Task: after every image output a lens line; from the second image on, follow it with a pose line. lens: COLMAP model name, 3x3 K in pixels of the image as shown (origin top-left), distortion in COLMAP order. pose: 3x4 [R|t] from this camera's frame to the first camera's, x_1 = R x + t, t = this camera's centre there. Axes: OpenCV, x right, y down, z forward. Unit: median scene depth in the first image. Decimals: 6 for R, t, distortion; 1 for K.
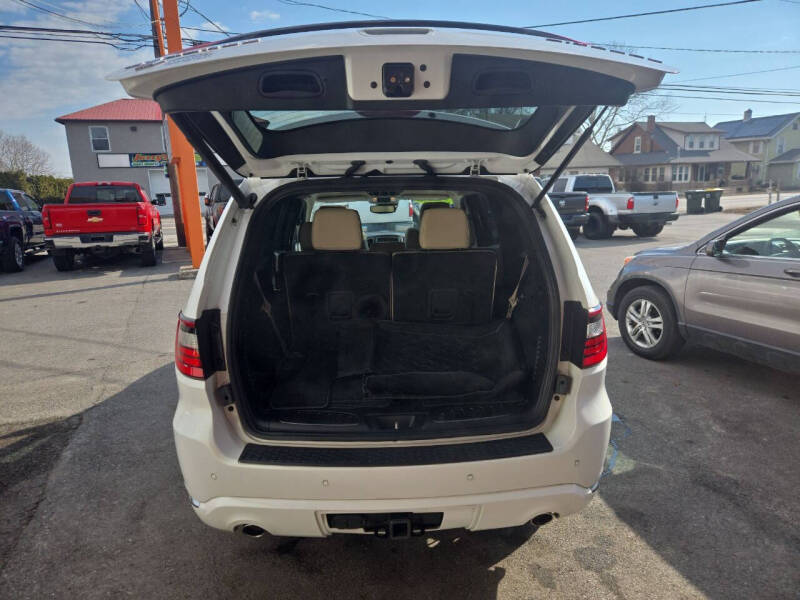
lens RADIAL K [[541.9, 0, 402.4], [0, 541.9, 292.9], [0, 0, 1]] dist [0.057450, -0.045750]
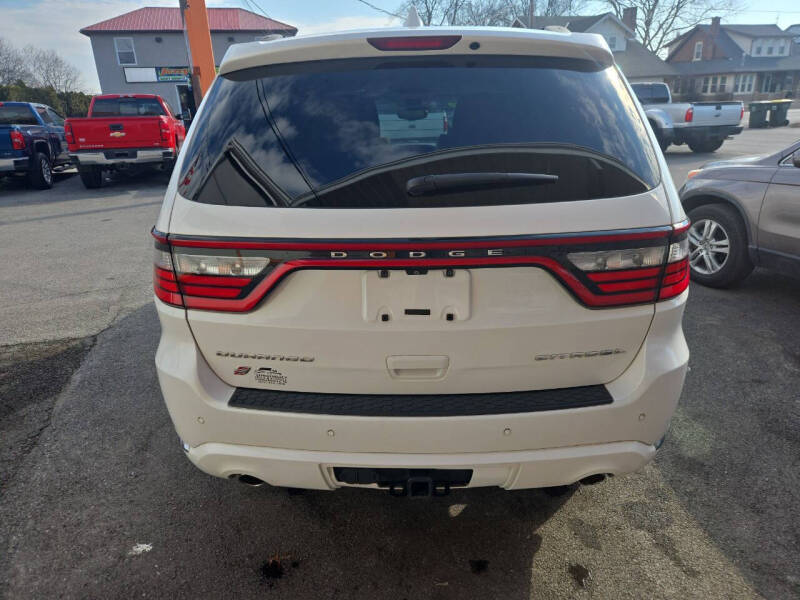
lens RADIAL K [[541.9, 0, 395.8], [0, 541.9, 295.6], [0, 0, 1]] dist [0.057450, -0.045750]
pose [[0.997311, 0.015542, -0.071615, 0.006420], [-0.004893, 0.989195, 0.146525, 0.008466], [0.073119, -0.145781, 0.986611, 0.099182]]
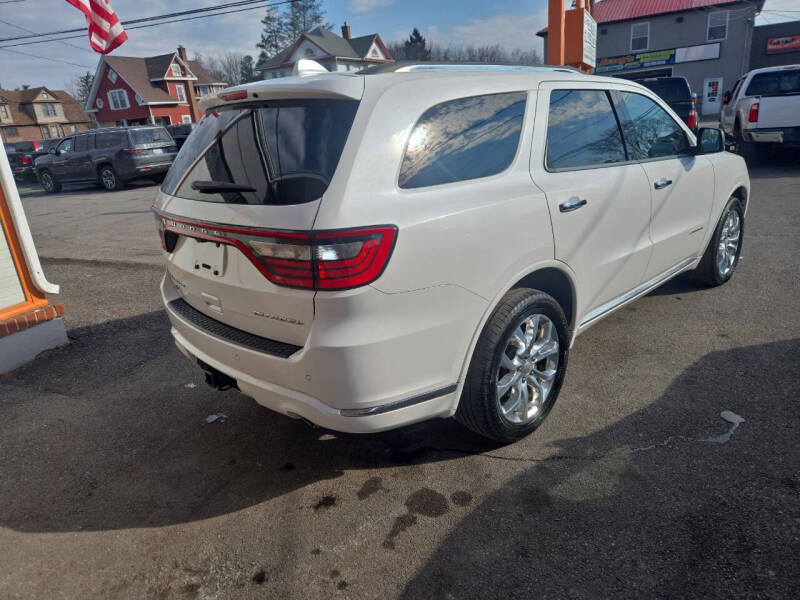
lens RADIAL K [[541.9, 0, 394.9], [0, 541.9, 294.2], [0, 0, 1]] dist [0.057450, -0.045750]
pose [[0.654273, 0.194719, -0.730761, 0.558447], [-0.071438, 0.977877, 0.196604, -0.027679], [0.752877, -0.076428, 0.653709, 0.224842]]
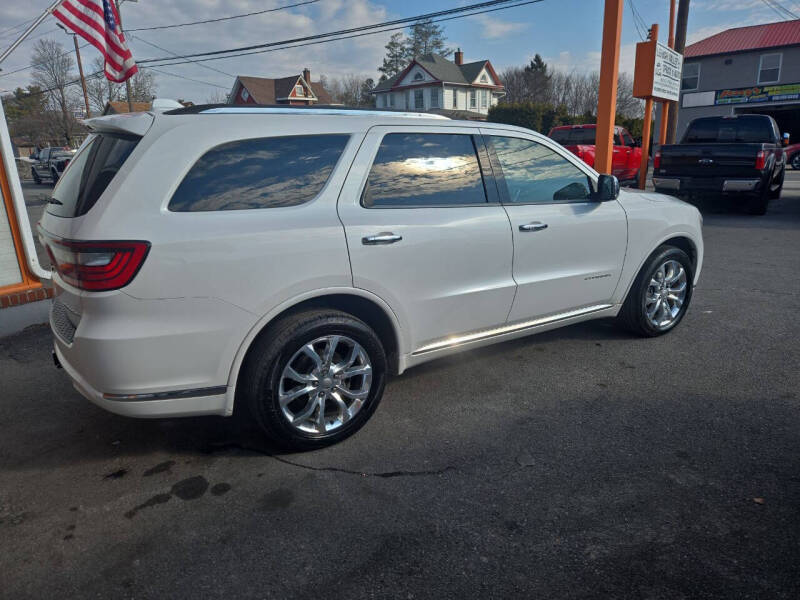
lens RADIAL K [[541.9, 0, 395.3], [0, 541.9, 295.3], [0, 0, 1]] dist [0.057450, -0.045750]
pose [[0.476420, 0.227746, -0.849209, 0.819241], [-0.137301, 0.973290, 0.183995, -0.079370], [0.868431, 0.028938, 0.494964, 0.486222]]
